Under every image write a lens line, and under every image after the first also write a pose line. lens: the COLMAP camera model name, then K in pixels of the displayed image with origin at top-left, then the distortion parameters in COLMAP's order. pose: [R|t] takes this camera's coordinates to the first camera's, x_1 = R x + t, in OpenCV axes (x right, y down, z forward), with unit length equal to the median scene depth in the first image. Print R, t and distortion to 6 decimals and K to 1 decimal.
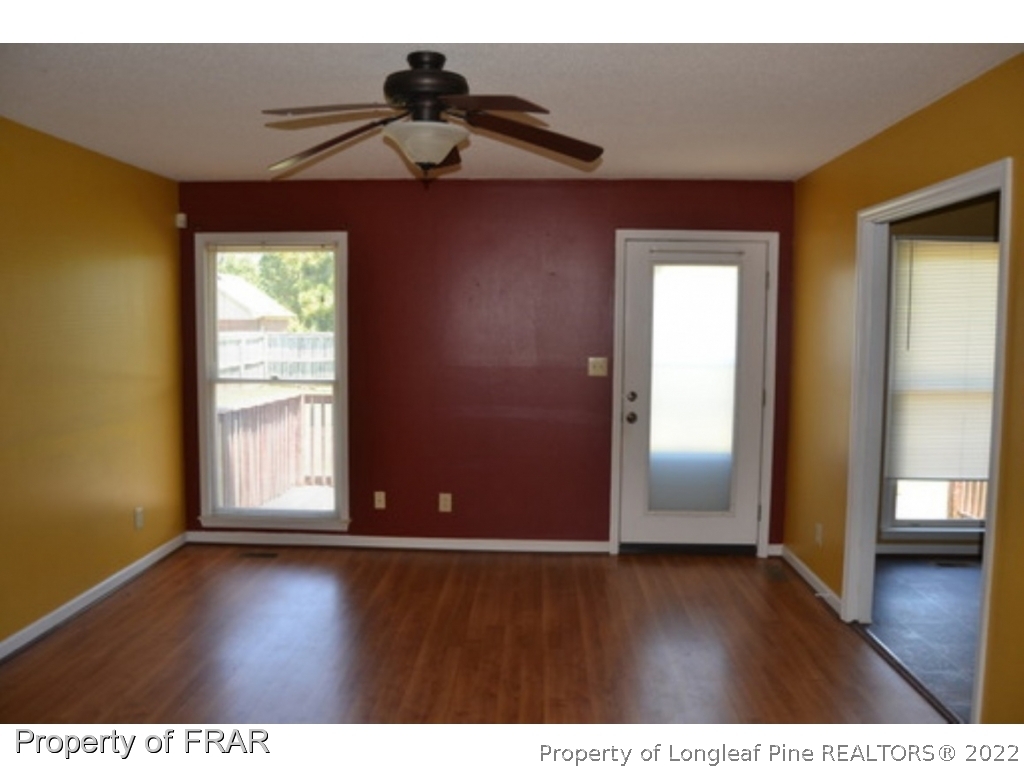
lens RADIAL K [[813.7, 0, 512.0], [0, 813.7, 384.0], [0, 0, 1]] dist [-0.092344, 0.039336]
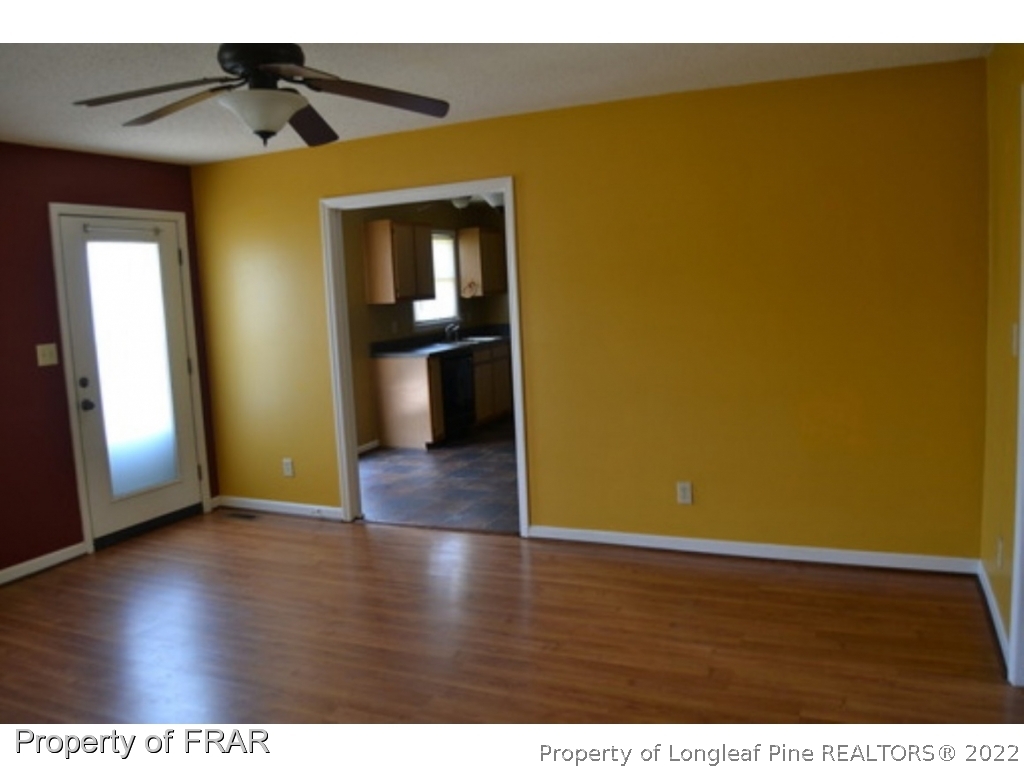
lens RADIAL K [[813.7, 0, 512.0], [0, 813.7, 384.0], [0, 0, 1]] dist [-0.092344, 0.039336]
pose [[0.364185, -0.141661, 0.920490, -0.519179], [0.125600, 0.986806, 0.102174, -0.014537], [-0.922819, 0.078404, 0.377172, 0.198275]]
